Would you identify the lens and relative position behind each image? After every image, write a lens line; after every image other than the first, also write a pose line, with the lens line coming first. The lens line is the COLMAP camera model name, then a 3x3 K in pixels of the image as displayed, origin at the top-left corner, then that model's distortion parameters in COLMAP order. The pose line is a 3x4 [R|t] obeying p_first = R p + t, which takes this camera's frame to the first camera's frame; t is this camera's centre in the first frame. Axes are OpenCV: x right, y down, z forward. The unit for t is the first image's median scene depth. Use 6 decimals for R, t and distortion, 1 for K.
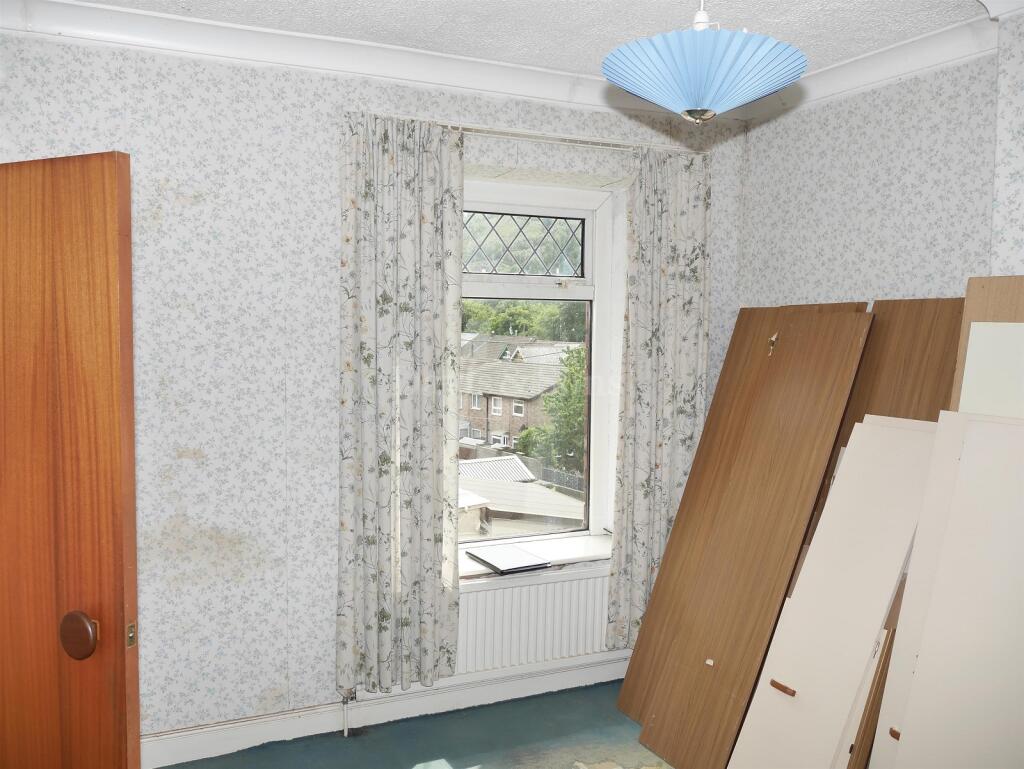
lens RADIAL K [[853.7, 0, 512.0], [0, 853.7, 384.5], [0, 0, 1]] dist [0.000991, 0.004299]
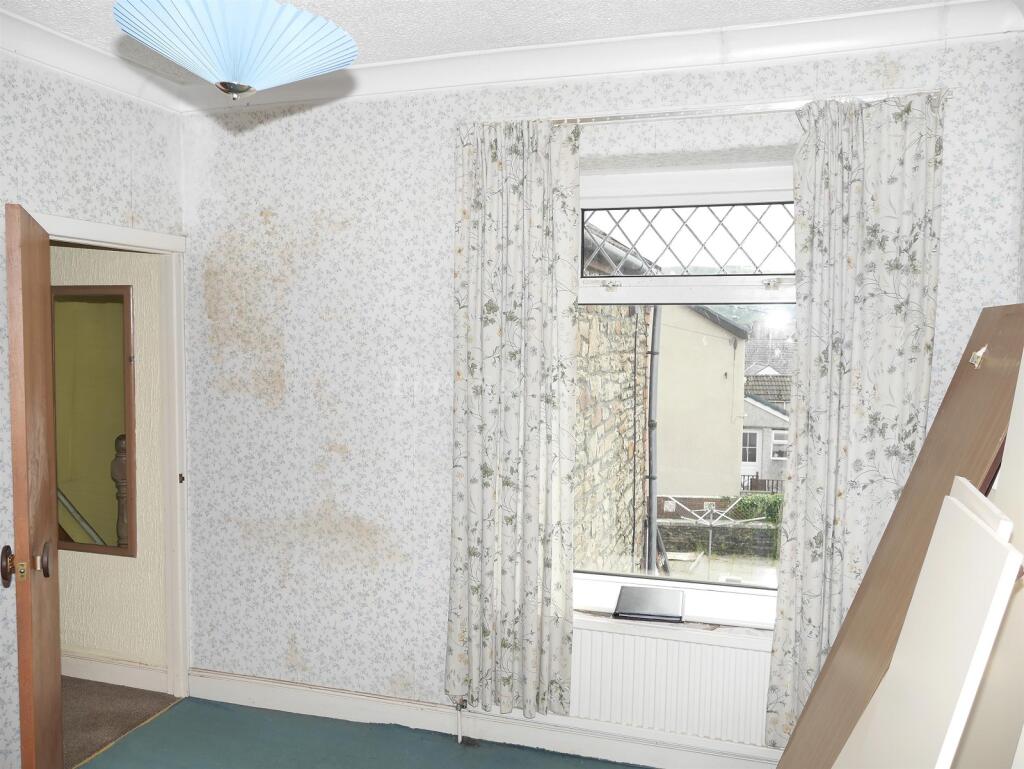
lens RADIAL K [[853.7, 0, 512.0], [0, 853.7, 384.5], [0, 0, 1]] dist [0.000991, 0.004299]
pose [[0.744792, 0.034374, -0.666410, 0.520663], [-0.044280, 0.999017, 0.002041, -0.015506], [0.665826, 0.027989, 0.745582, 0.284414]]
